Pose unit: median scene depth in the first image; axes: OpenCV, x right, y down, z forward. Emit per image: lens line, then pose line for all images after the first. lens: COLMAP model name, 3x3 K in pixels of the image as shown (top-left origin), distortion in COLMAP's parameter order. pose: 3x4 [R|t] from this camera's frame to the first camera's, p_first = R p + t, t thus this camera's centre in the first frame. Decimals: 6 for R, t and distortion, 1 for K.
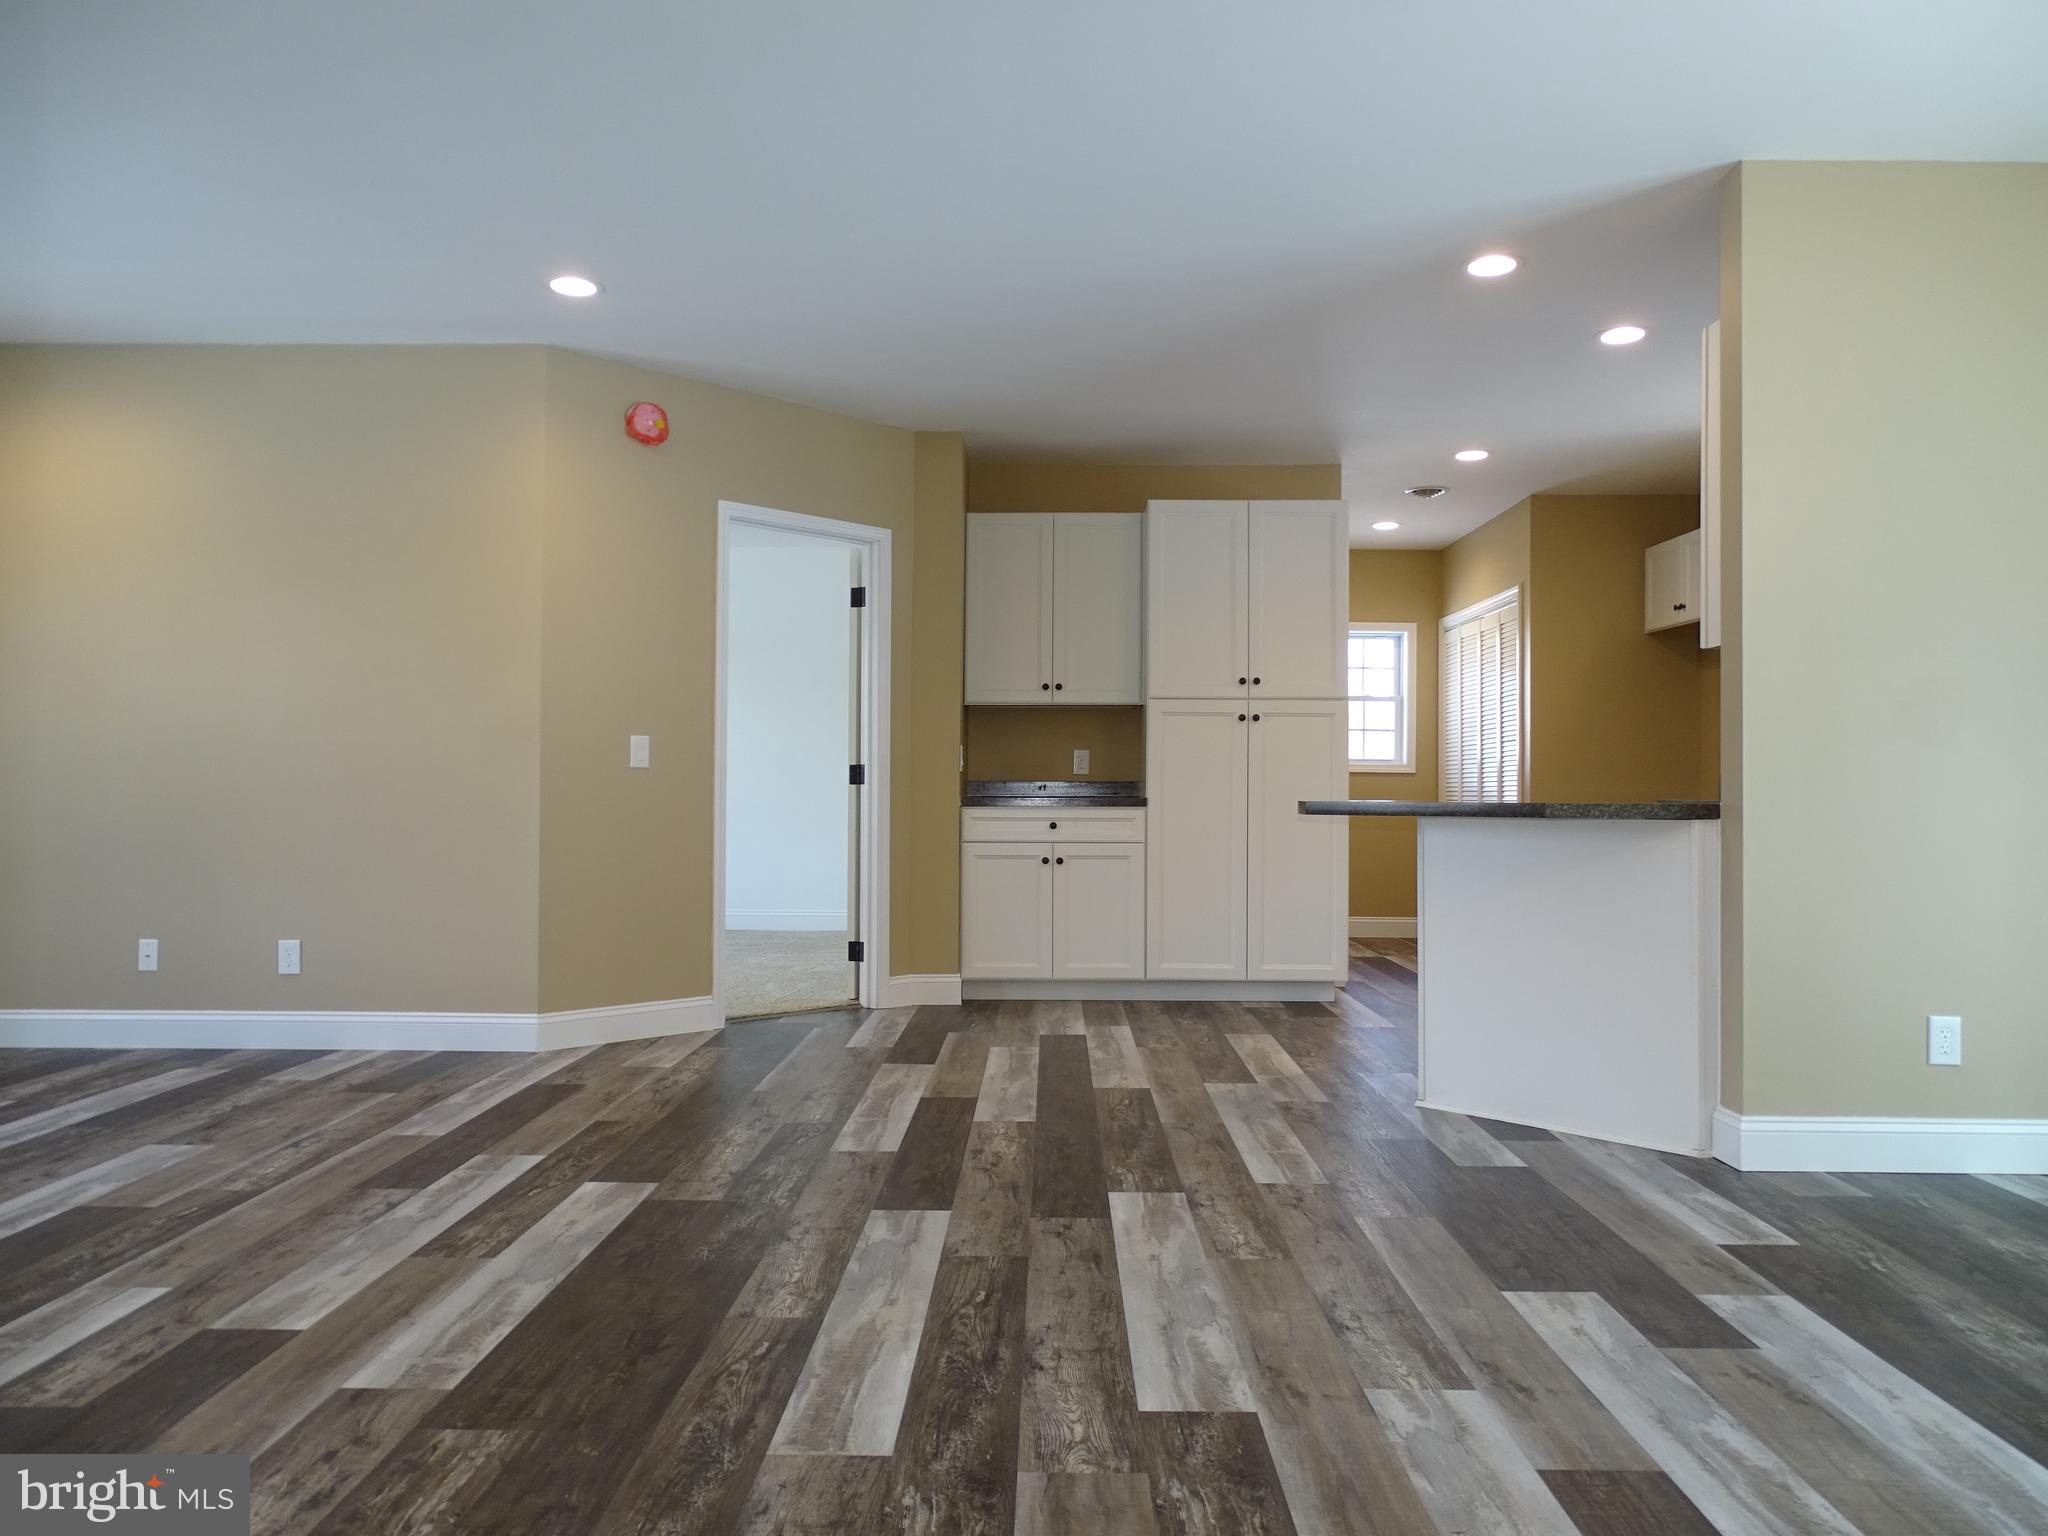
lens RADIAL K [[1443.1, 0, 1027.7], [0, 1443.1, 772.3], [0, 0, 1]] dist [-0.005015, 0.005486]
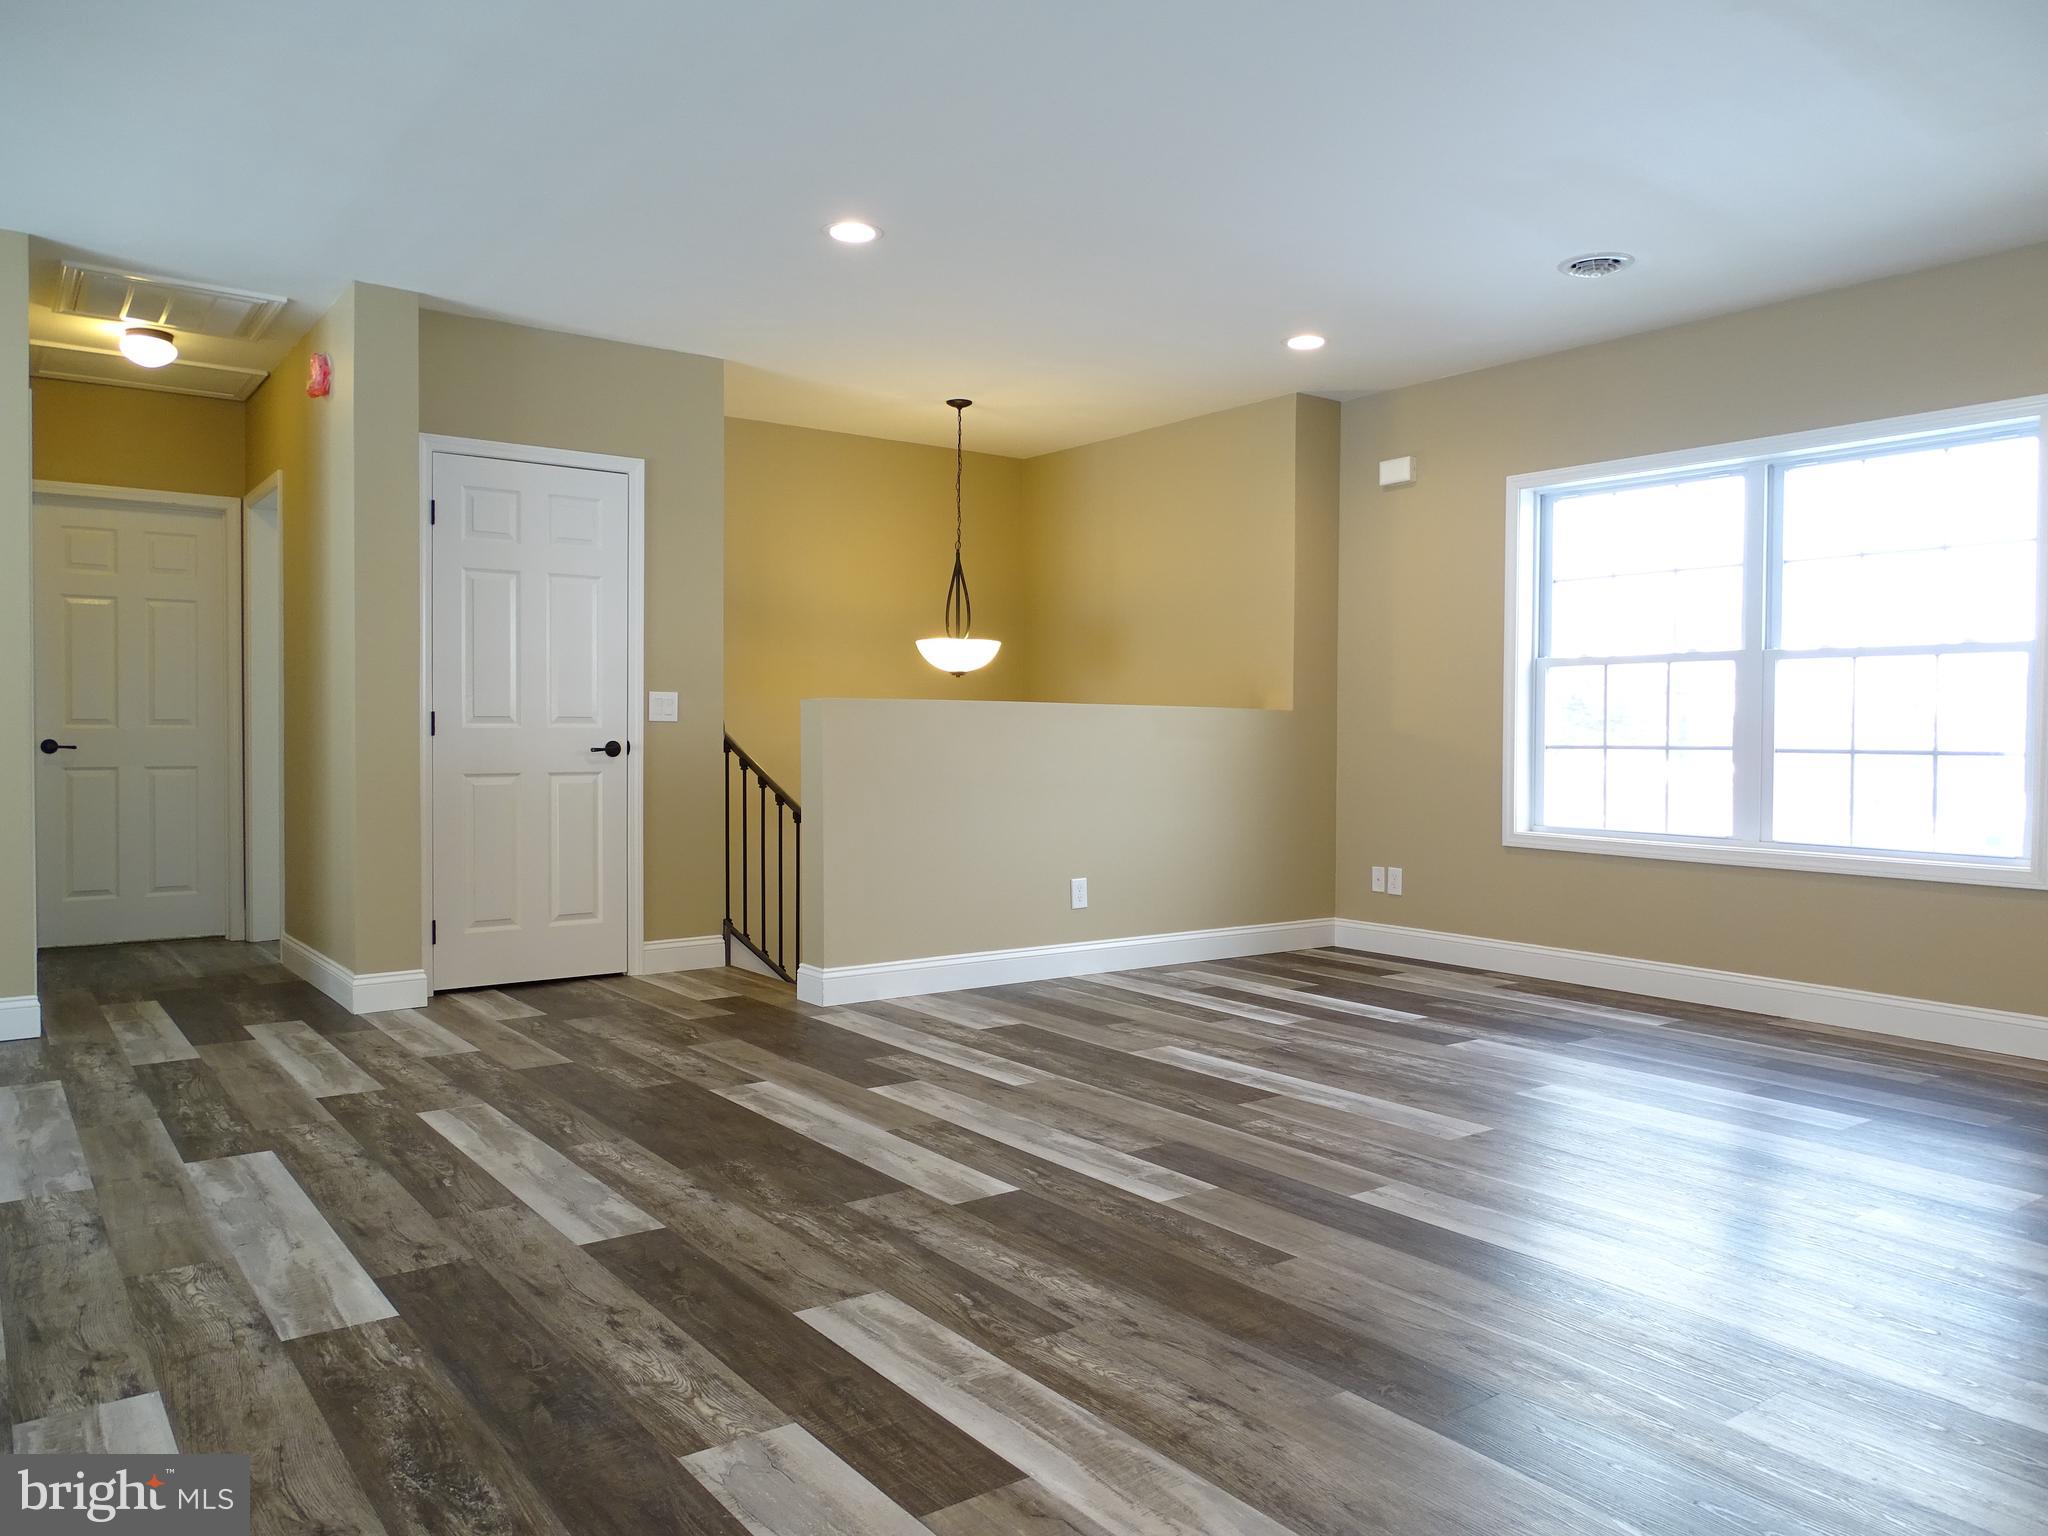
lens RADIAL K [[1445.1, 0, 1025.5], [0, 1445.1, 775.1], [0, 0, 1]] dist [0.000649, -0.010595]
pose [[-0.791820, 0.007150, -0.610713, 0.264277], [0.000838, 0.999943, 0.010620, 0.018607], [0.610754, 0.007897, -0.791781, 1.892027]]
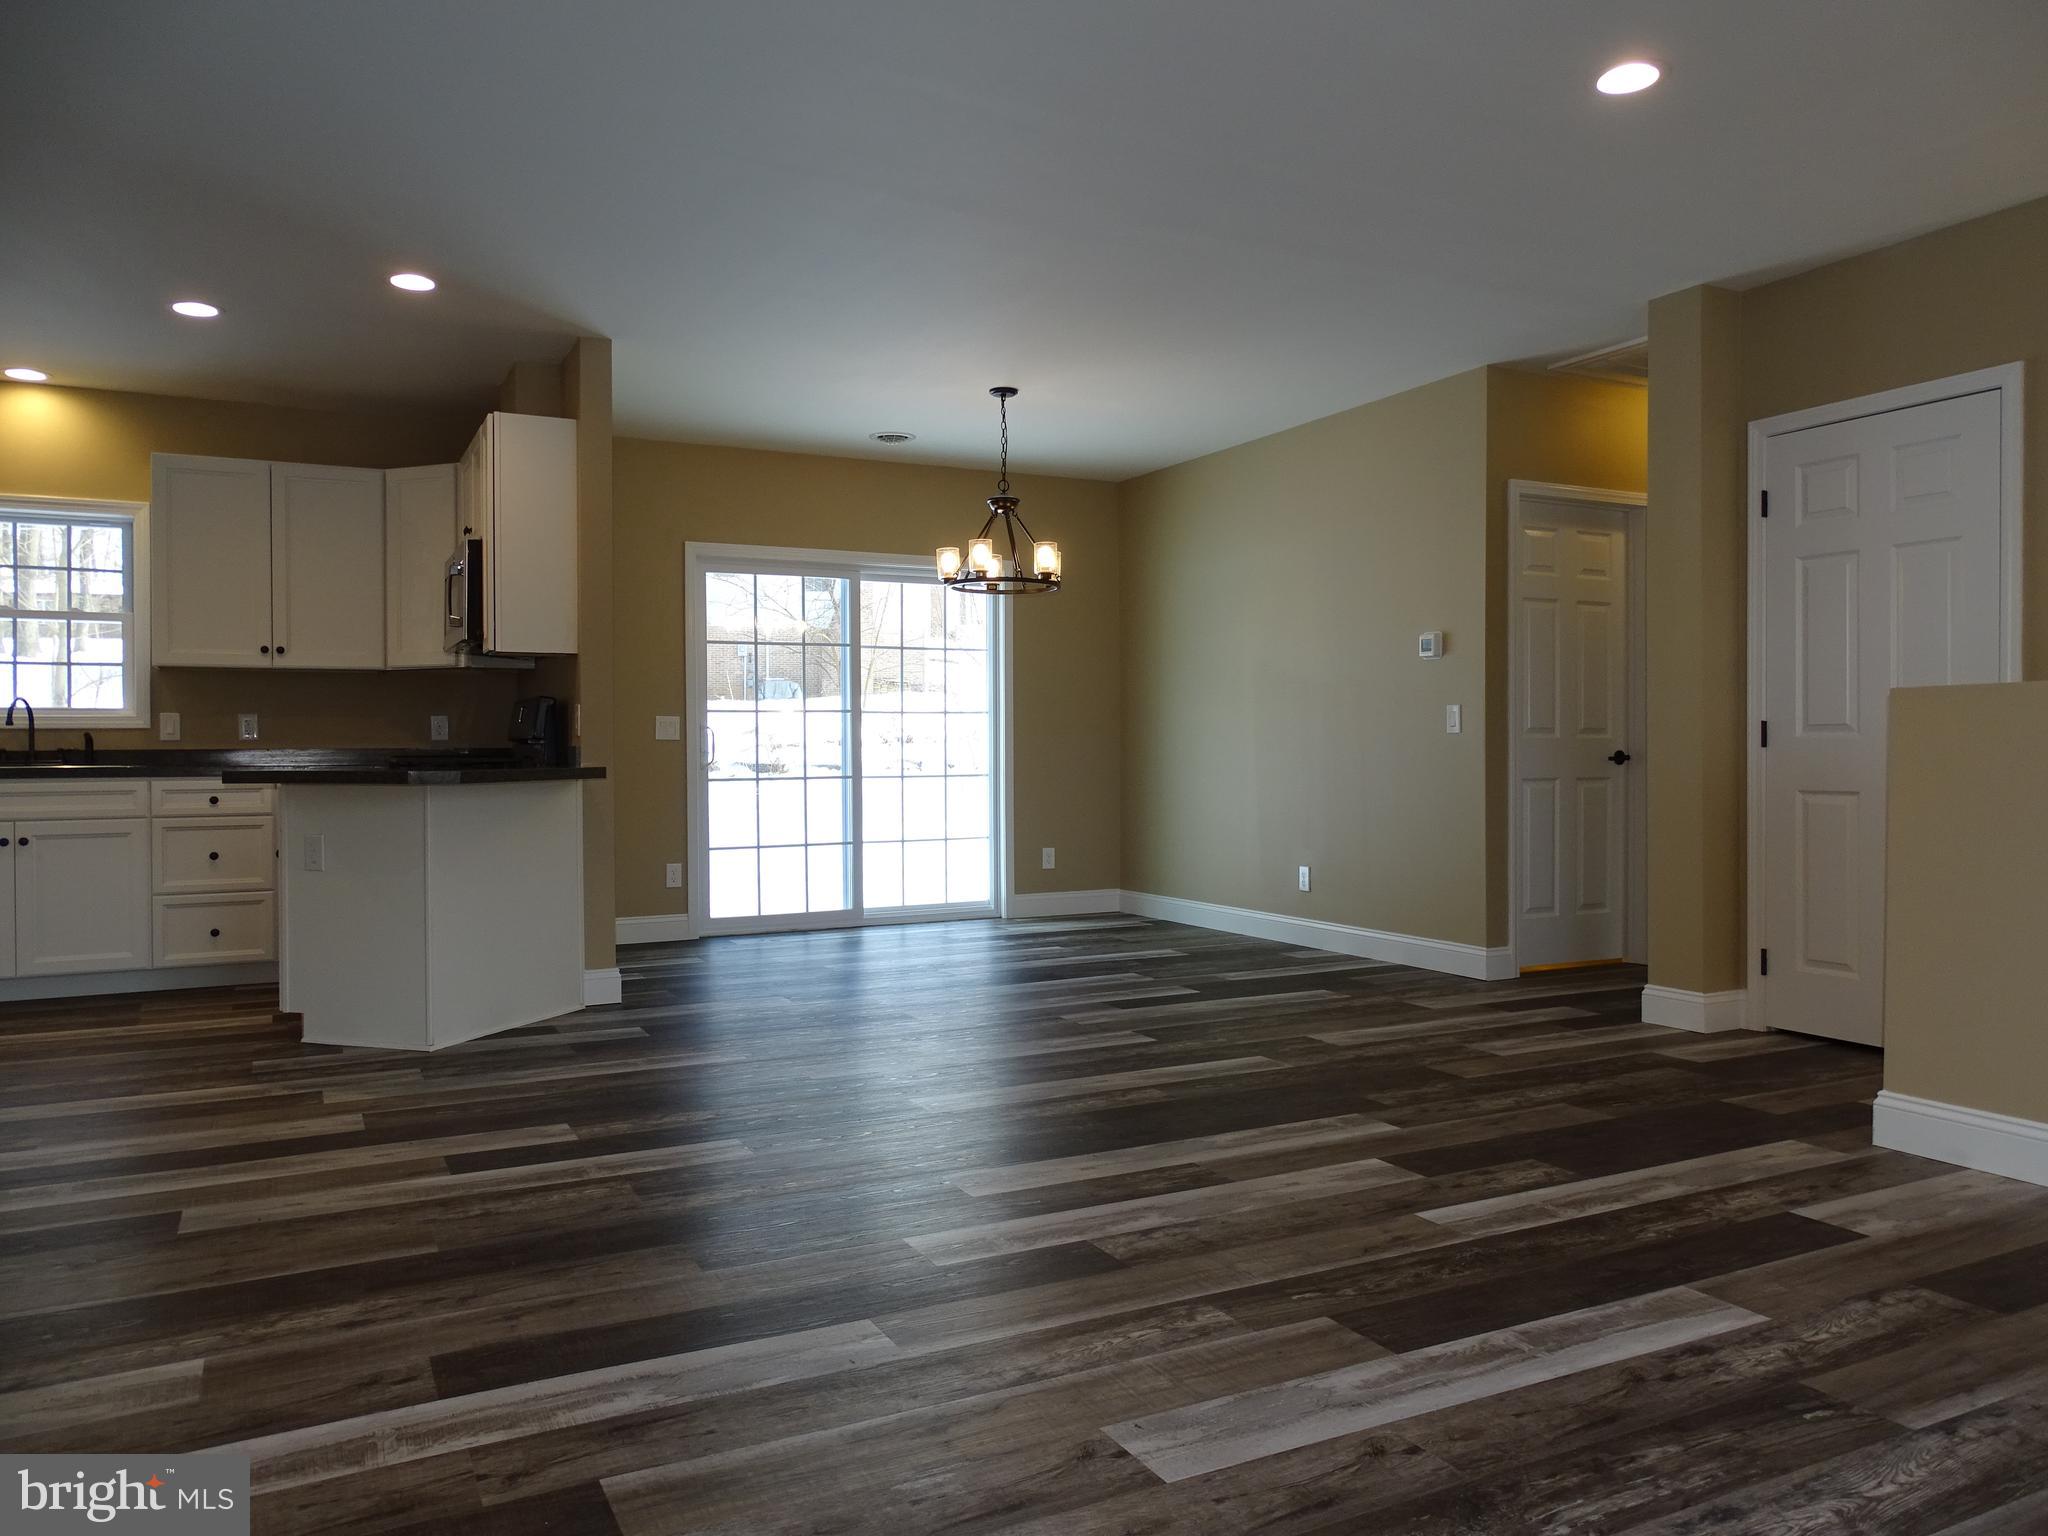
lens RADIAL K [[1476.2, 0, 1022.1], [0, 1476.2, 761.2], [0, 0, 1]] dist [0.004944, 0.004033]
pose [[-0.464821, -0.008915, 0.885360, -1.255350], [-0.006080, 0.999958, 0.006877, 0.005565], [-0.885384, -0.002186, -0.464856, 1.550514]]
